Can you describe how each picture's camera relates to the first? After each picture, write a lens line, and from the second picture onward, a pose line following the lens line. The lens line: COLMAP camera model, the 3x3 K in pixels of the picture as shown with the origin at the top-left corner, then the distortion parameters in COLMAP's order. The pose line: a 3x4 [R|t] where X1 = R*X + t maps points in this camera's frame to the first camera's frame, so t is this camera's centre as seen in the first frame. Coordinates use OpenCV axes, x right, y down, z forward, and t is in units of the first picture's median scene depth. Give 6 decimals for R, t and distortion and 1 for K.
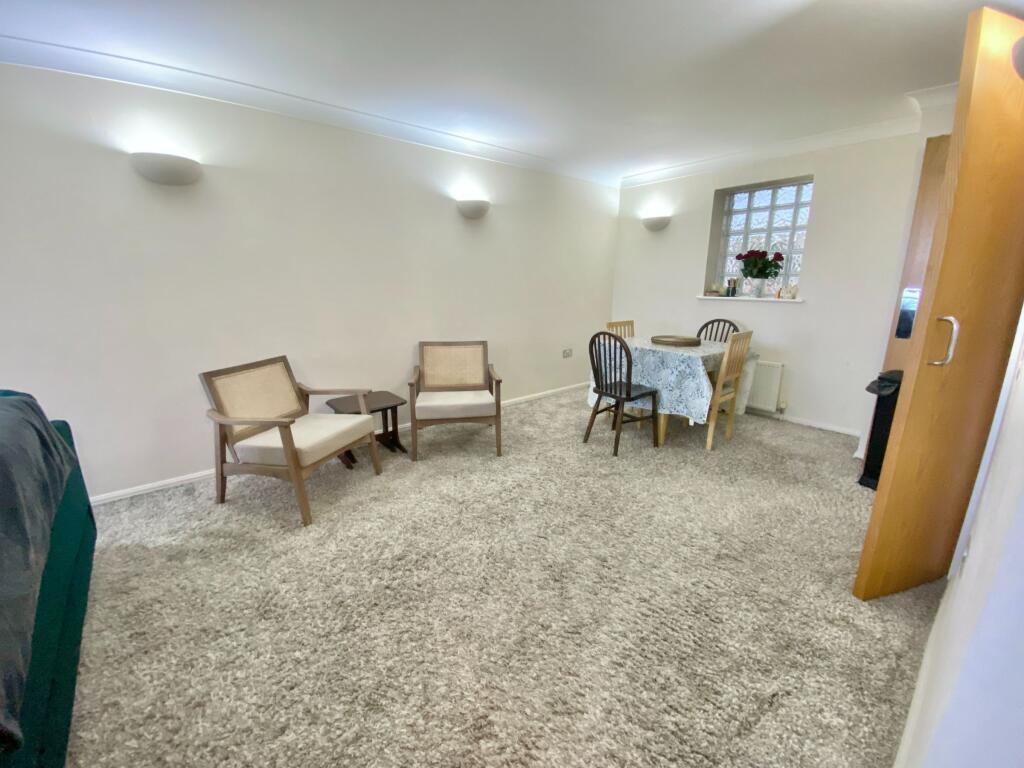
lens RADIAL K [[417.8, 0, 512.0], [0, 417.8, 384.0], [0, 0, 1]] dist [0.016484, -0.018970]
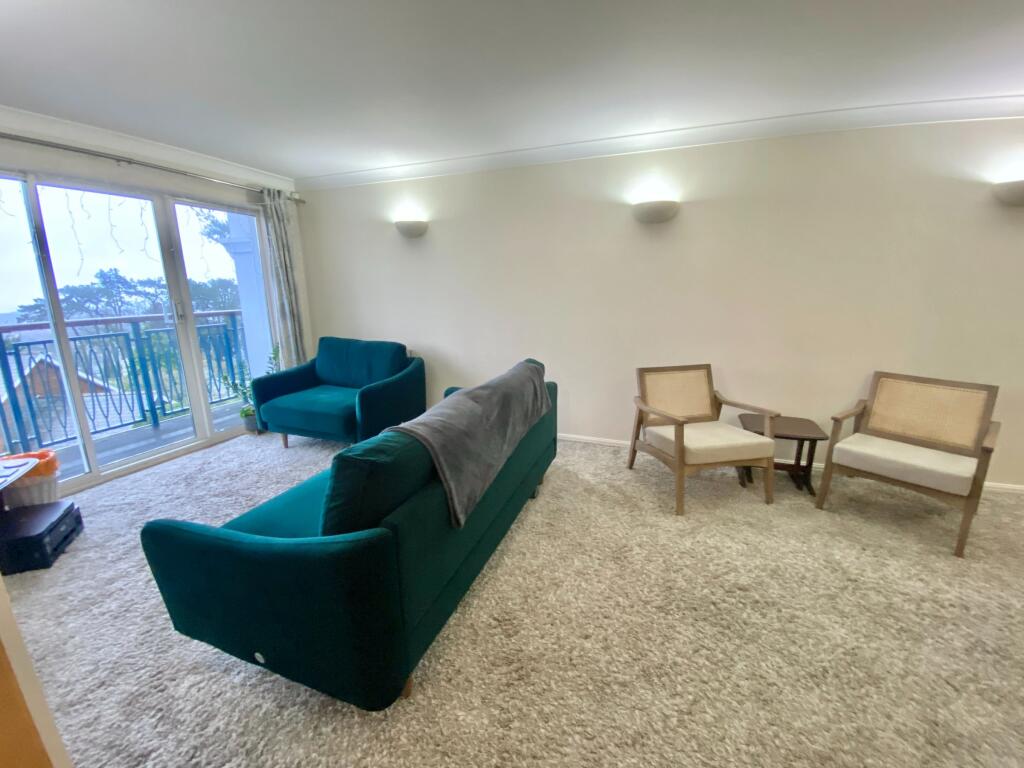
lens RADIAL K [[417.8, 0, 512.0], [0, 417.8, 384.0], [0, 0, 1]] dist [0.016484, -0.018970]
pose [[0.496698, 0.195297, -0.845666, 0.175809], [-0.206471, 0.972971, 0.103428, -0.029461], [0.843007, 0.123233, 0.523596, -0.006192]]
